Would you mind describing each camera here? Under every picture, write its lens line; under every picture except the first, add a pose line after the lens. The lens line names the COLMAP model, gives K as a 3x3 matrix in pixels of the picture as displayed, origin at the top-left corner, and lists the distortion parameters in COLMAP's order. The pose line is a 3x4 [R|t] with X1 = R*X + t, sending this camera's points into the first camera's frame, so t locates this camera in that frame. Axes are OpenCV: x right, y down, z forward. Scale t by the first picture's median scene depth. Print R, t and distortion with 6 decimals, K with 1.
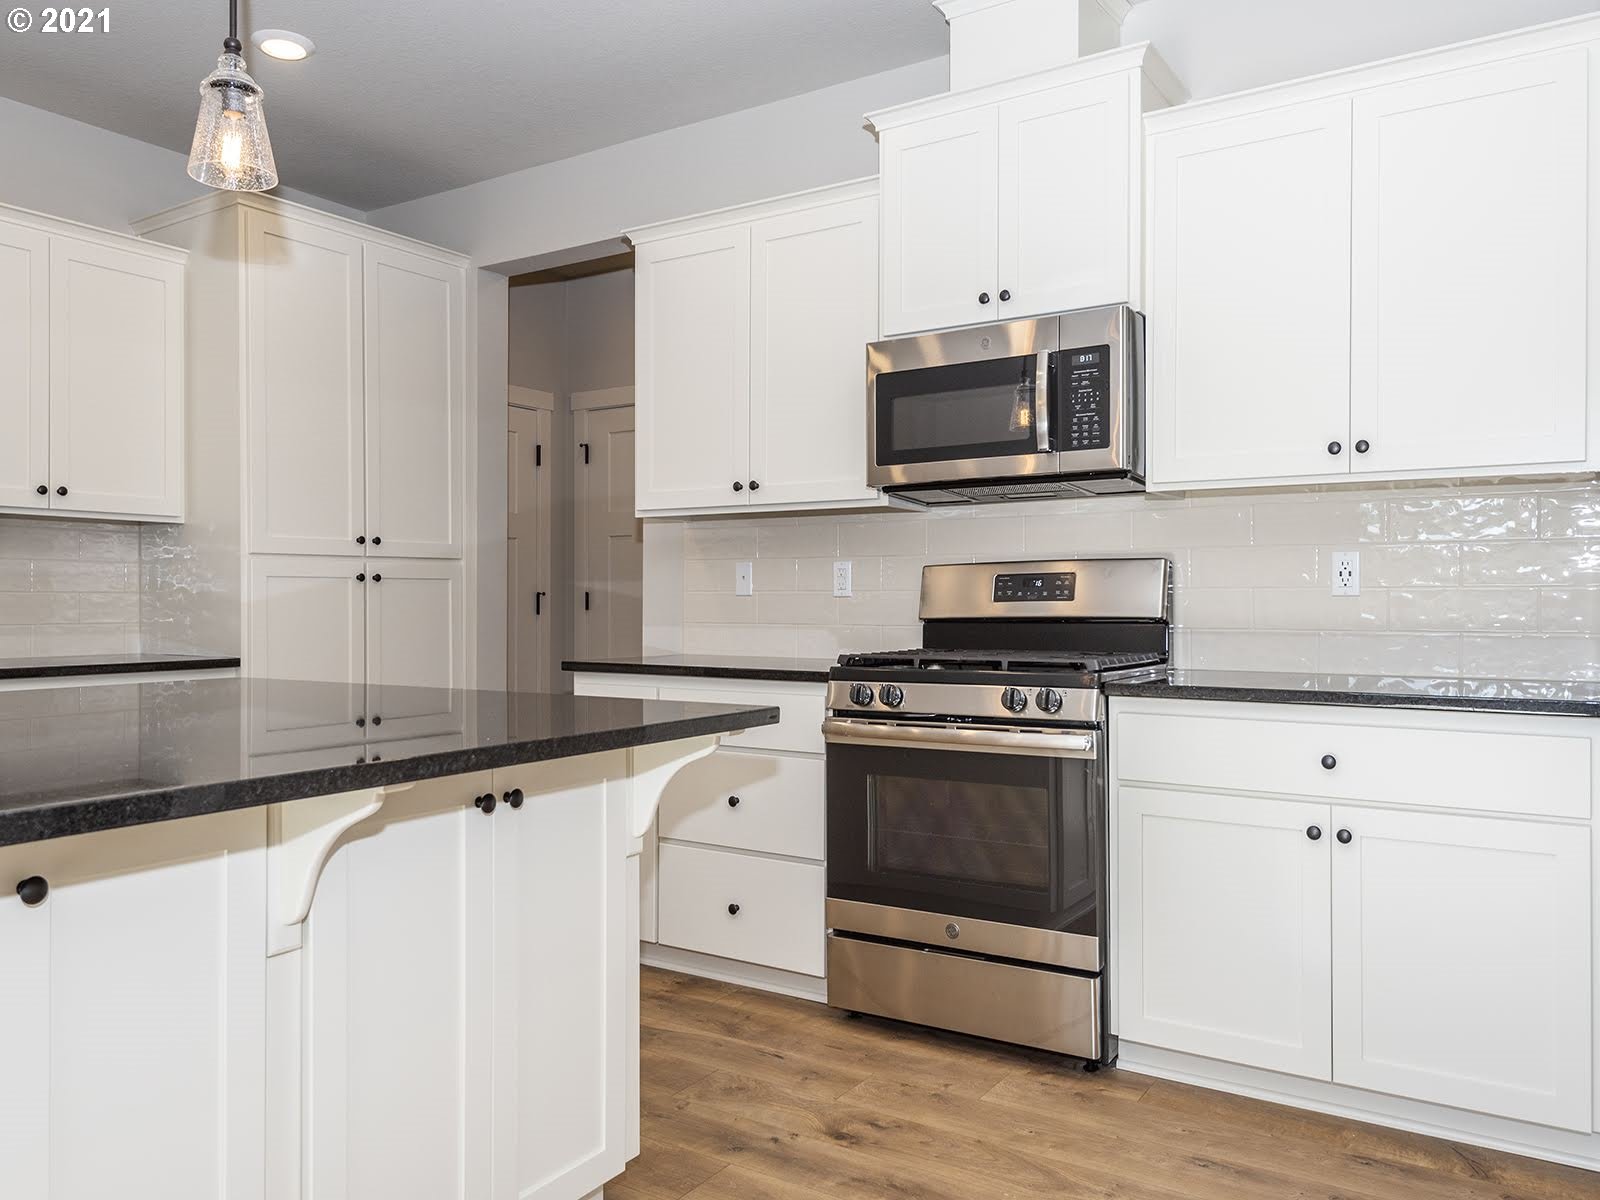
lens RADIAL K [[1265.5, 0, 803.7], [0, 1265.5, 593.7], [0, 0, 1]] dist [0.026459, -0.002632]
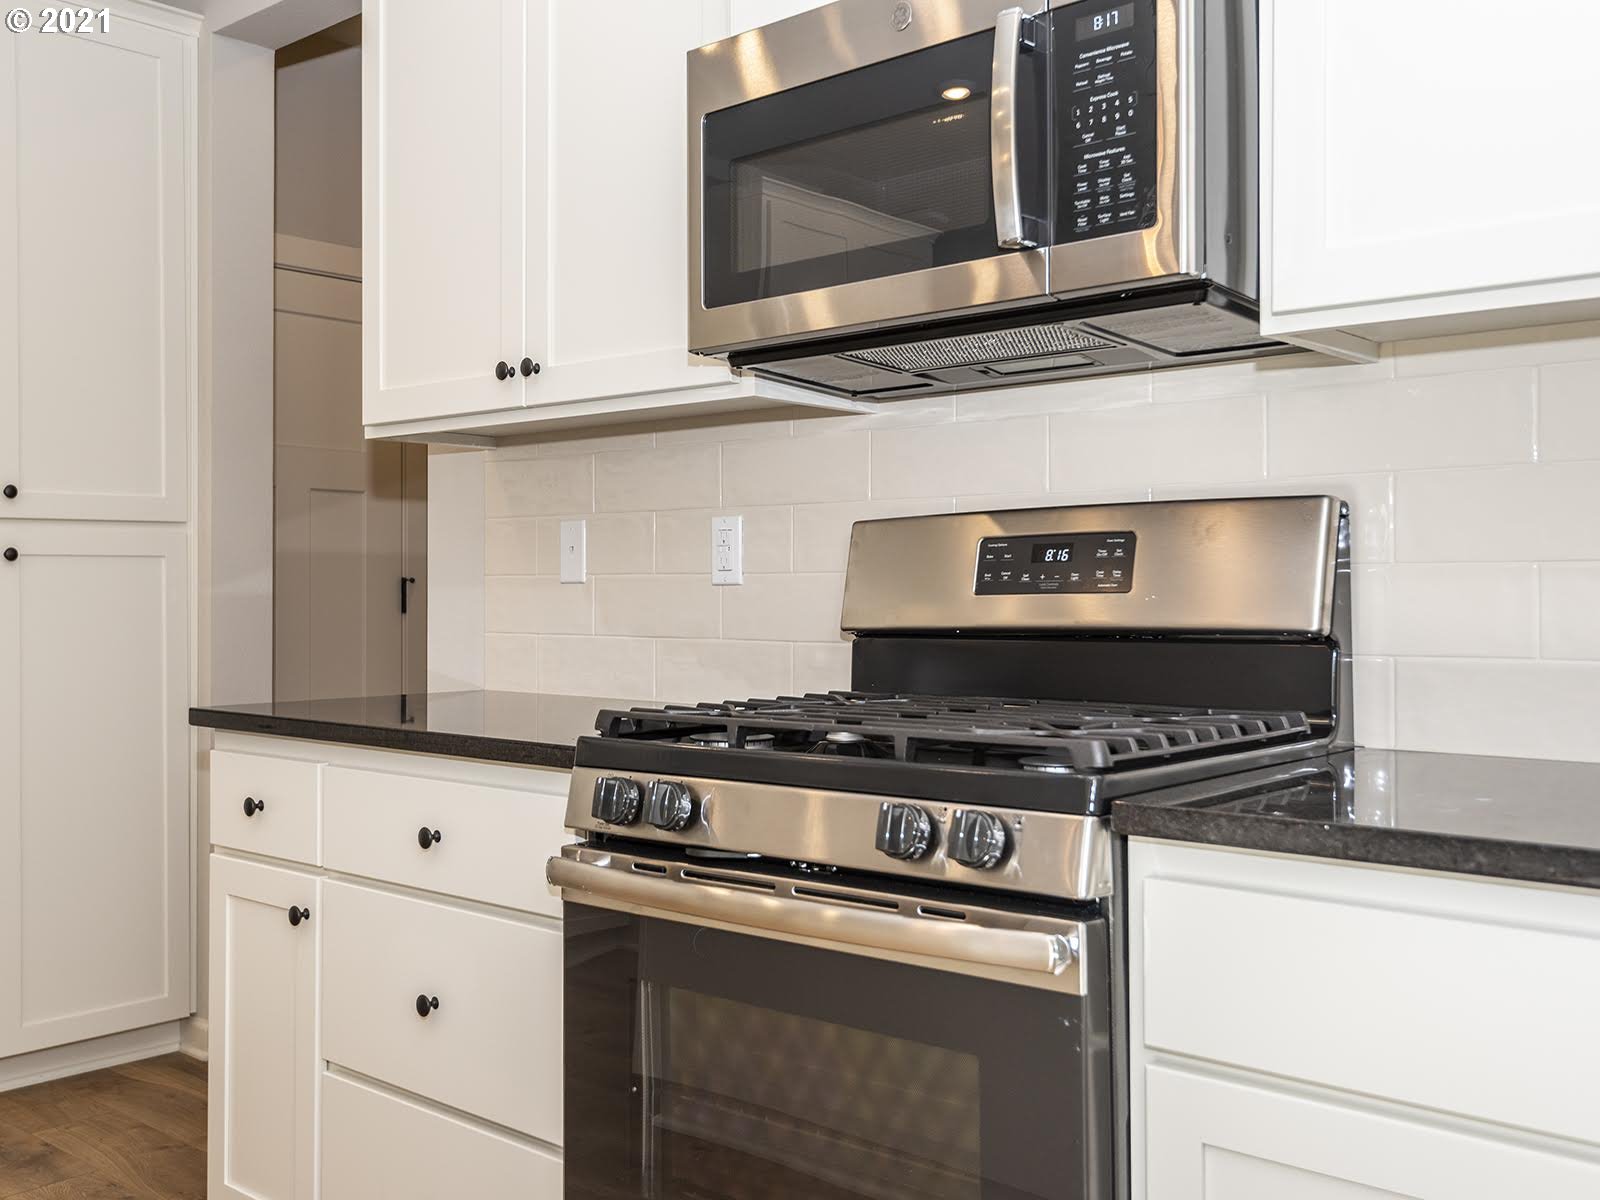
lens RADIAL K [[1616.0, 0, 802.3], [0, 1616.0, 576.7], [0, 0, 1]] dist [0.018262, 0.000000]
pose [[0.989265, -0.003280, -0.146094, 0.190667], [0.003066, 0.999994, -0.001689, 0.000406], [0.146099, 0.001223, 0.989269, 0.428171]]
